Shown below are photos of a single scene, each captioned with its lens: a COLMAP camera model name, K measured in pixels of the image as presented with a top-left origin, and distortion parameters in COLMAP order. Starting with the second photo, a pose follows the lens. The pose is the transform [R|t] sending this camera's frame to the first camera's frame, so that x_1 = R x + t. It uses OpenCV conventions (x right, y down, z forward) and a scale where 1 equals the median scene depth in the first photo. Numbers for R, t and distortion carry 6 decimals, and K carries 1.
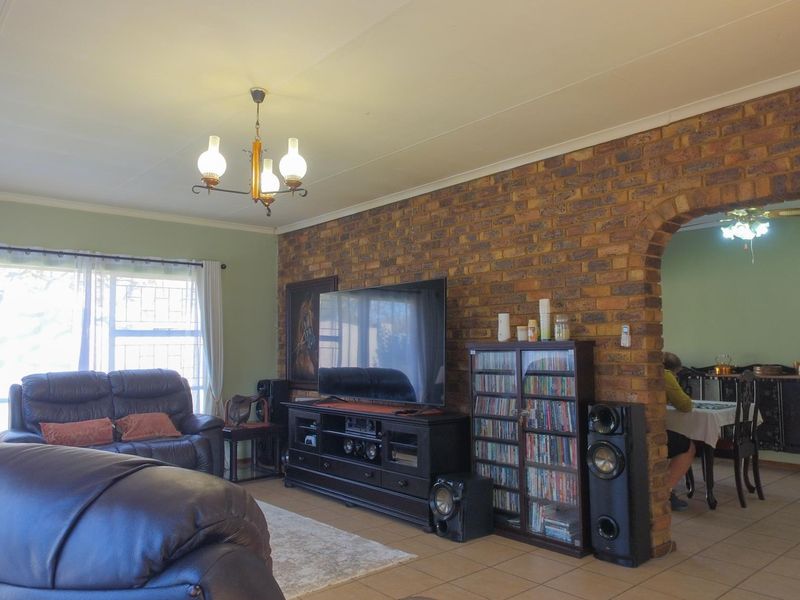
lens RADIAL K [[622.7, 0, 404.6], [0, 622.7, 299.8], [0, 0, 1]] dist [-0.125358, 0.086560]
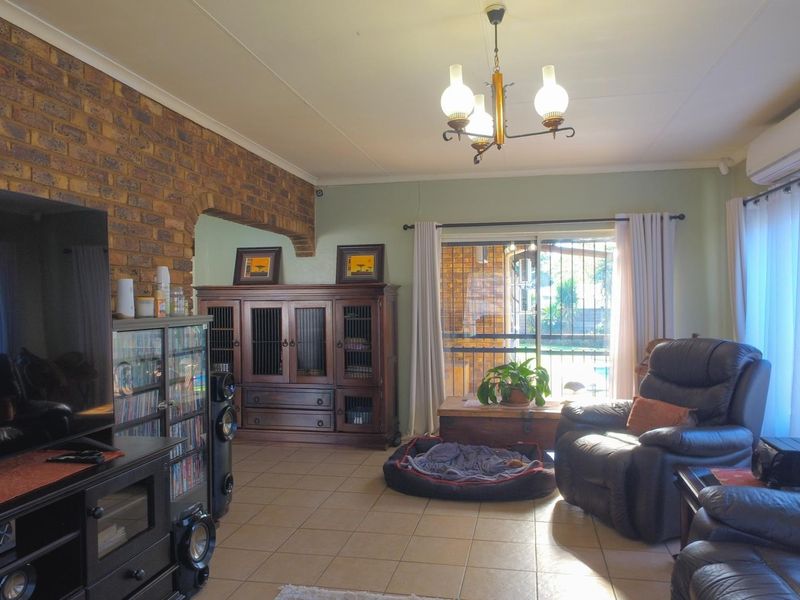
lens RADIAL K [[622.7, 0, 404.6], [0, 622.7, 299.8], [0, 0, 1]] dist [-0.125358, 0.086560]
pose [[-0.635652, 0.007636, 0.771938, -0.620549], [-0.056381, 0.996821, -0.056288, 0.071660], [-0.769914, -0.079303, -0.633201, 1.256436]]
